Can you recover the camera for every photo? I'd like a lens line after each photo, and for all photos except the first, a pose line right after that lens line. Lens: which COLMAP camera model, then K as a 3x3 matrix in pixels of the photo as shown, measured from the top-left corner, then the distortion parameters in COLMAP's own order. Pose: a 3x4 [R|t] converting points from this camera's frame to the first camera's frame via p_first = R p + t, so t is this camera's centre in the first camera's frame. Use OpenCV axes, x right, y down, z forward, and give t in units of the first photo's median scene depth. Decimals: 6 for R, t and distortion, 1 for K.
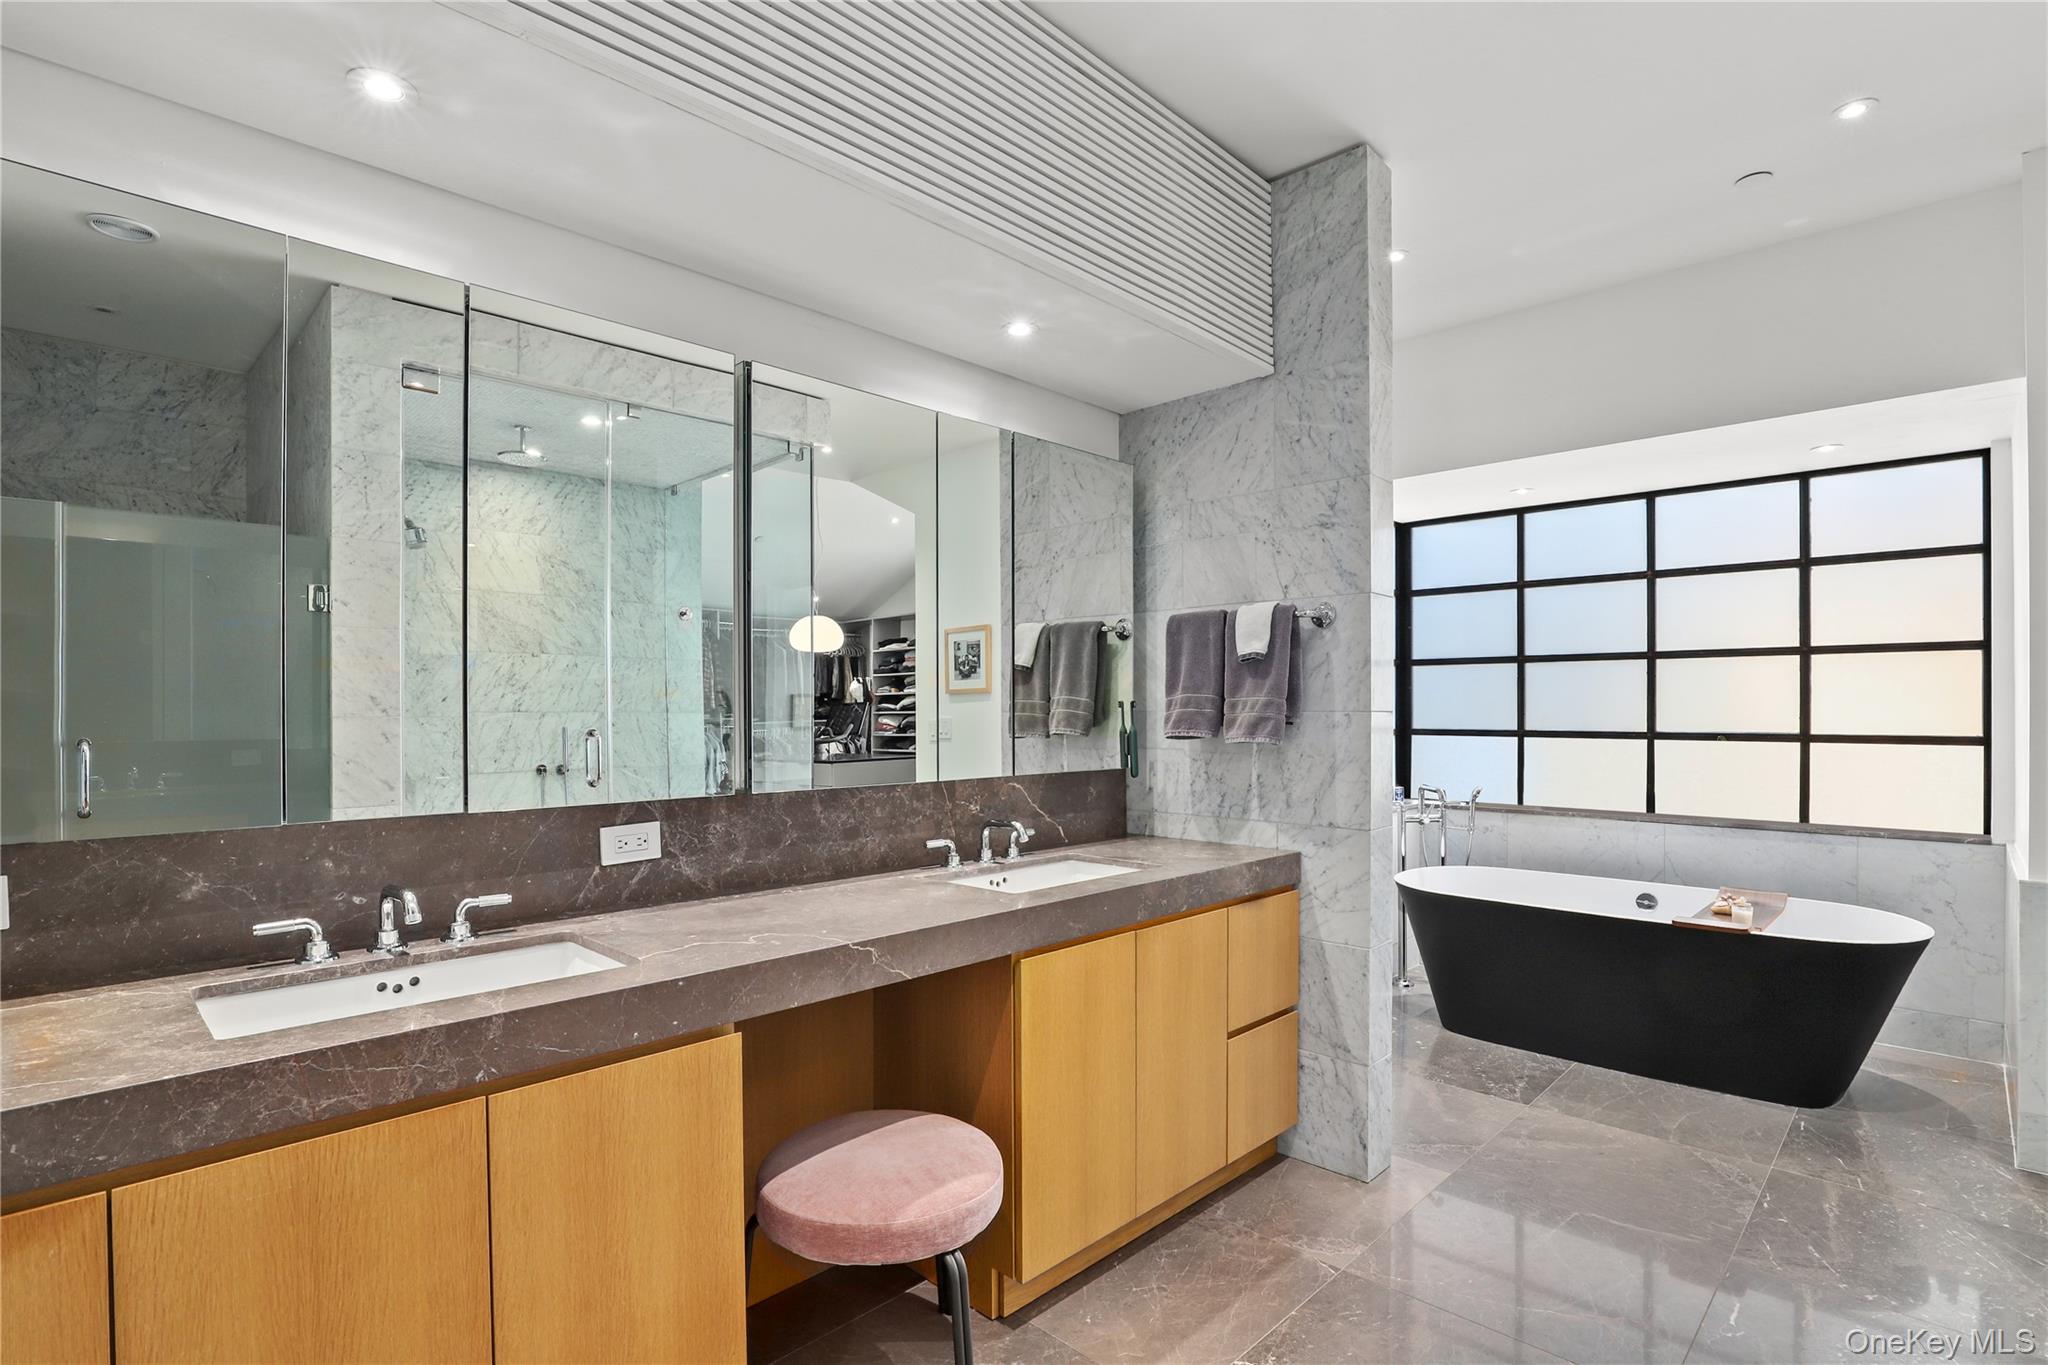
lens RADIAL K [[978.8, 0, 1021.4], [0, 978.8, 701.8], [0, 0, 1]] dist [-0.035174, 0.006472]
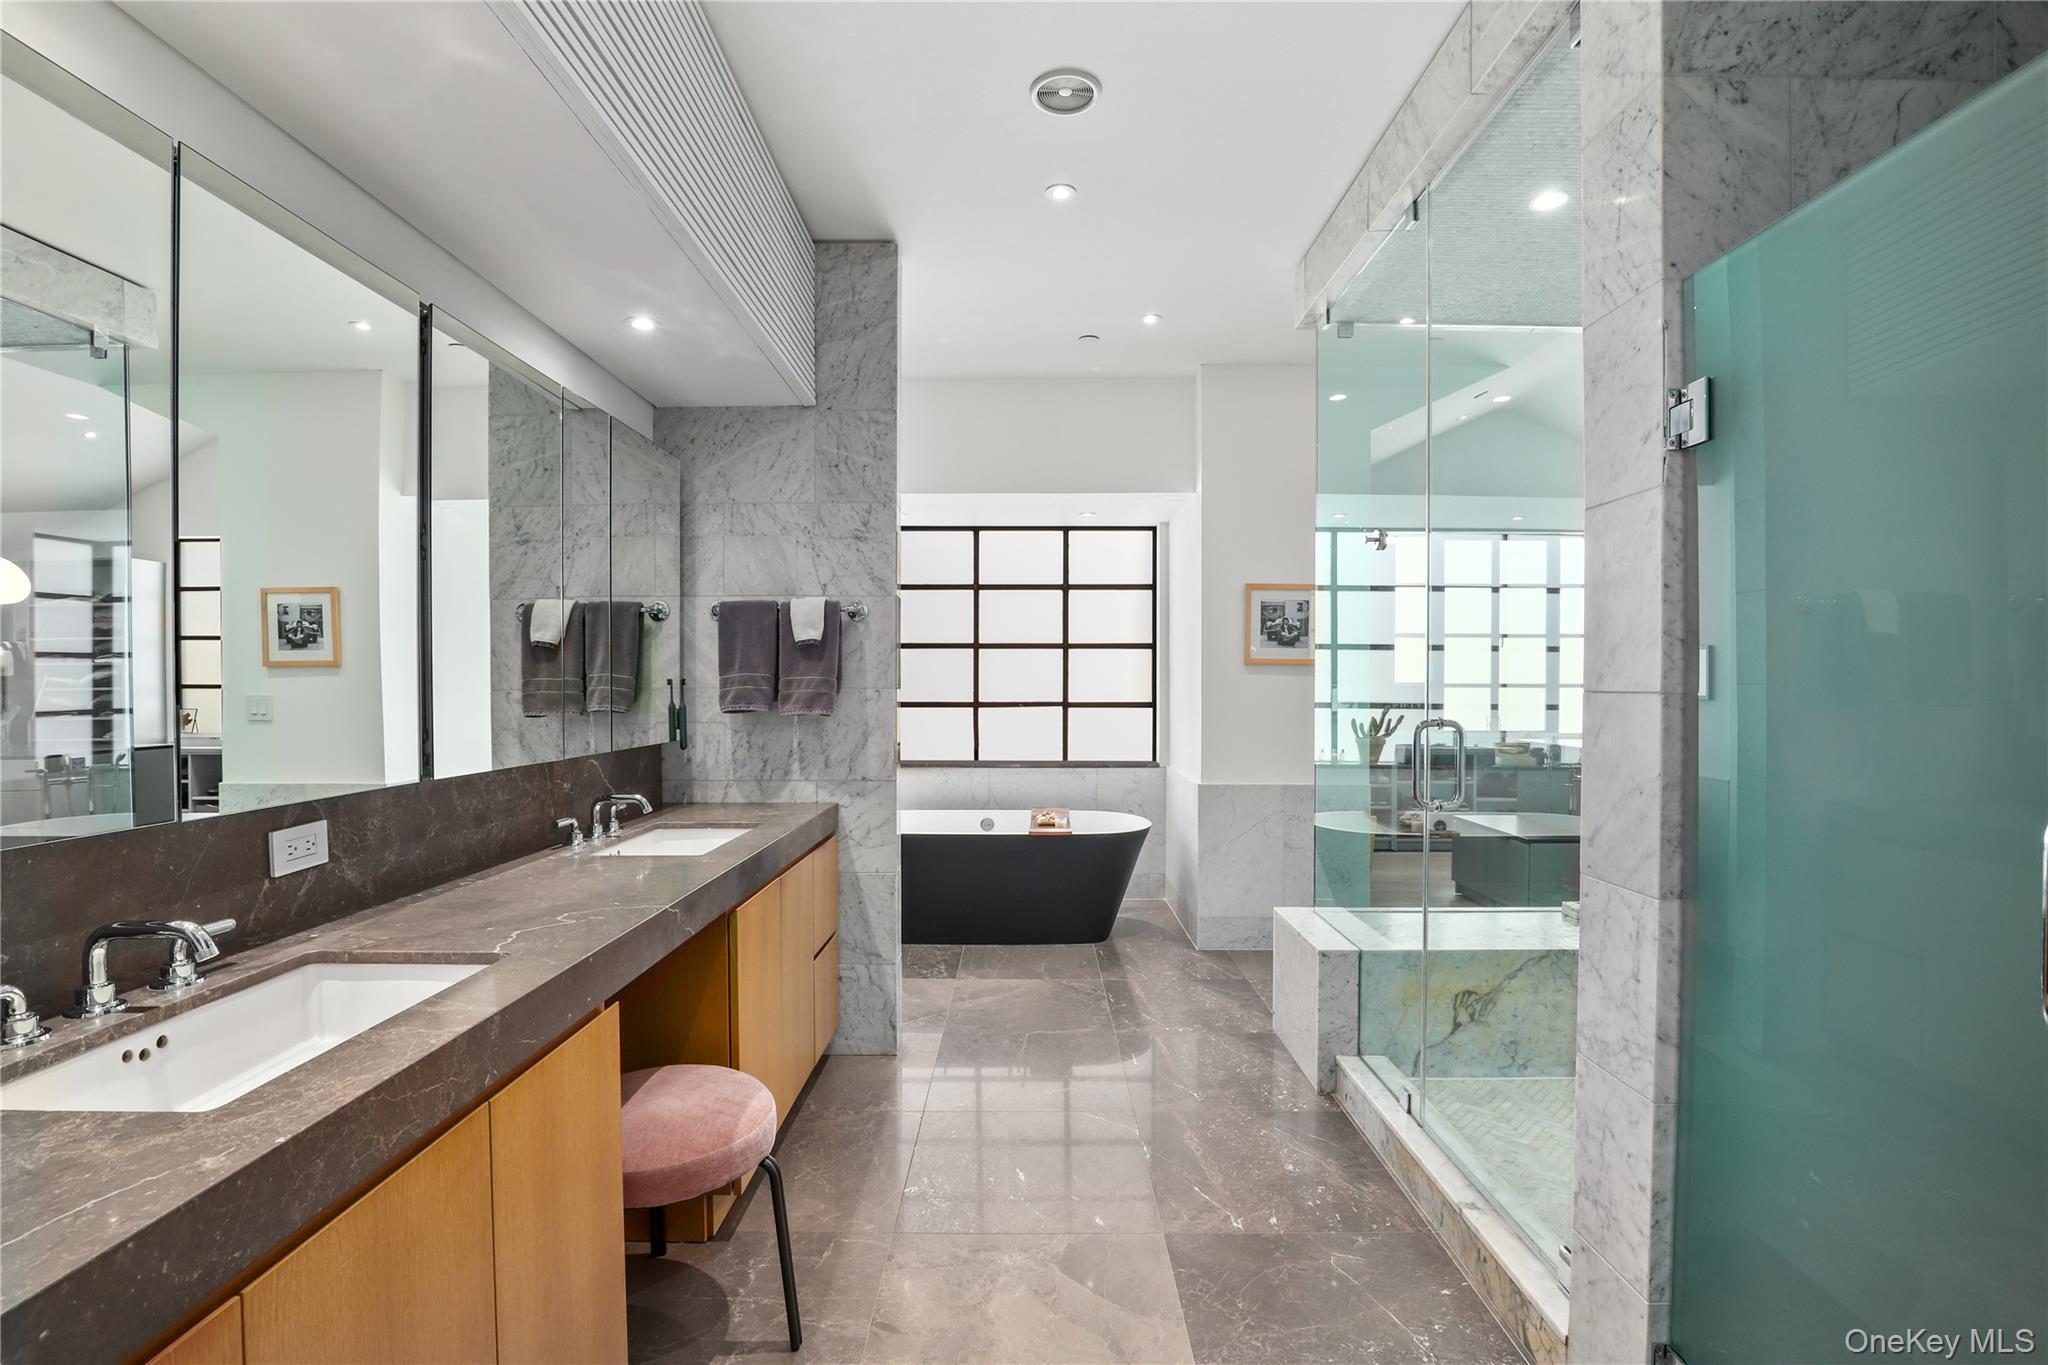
lens RADIAL K [[943.8, 0, 1024.0], [0, 943.8, 682.5], [0, 0, 1]] dist [-0.028938, 0.000367]
pose [[0.712921, 0.001243, 0.701243, -0.371755], [-0.005345, 0.999979, 0.003661, -0.002779], [-0.701224, -0.006359, 0.712913, -0.005072]]
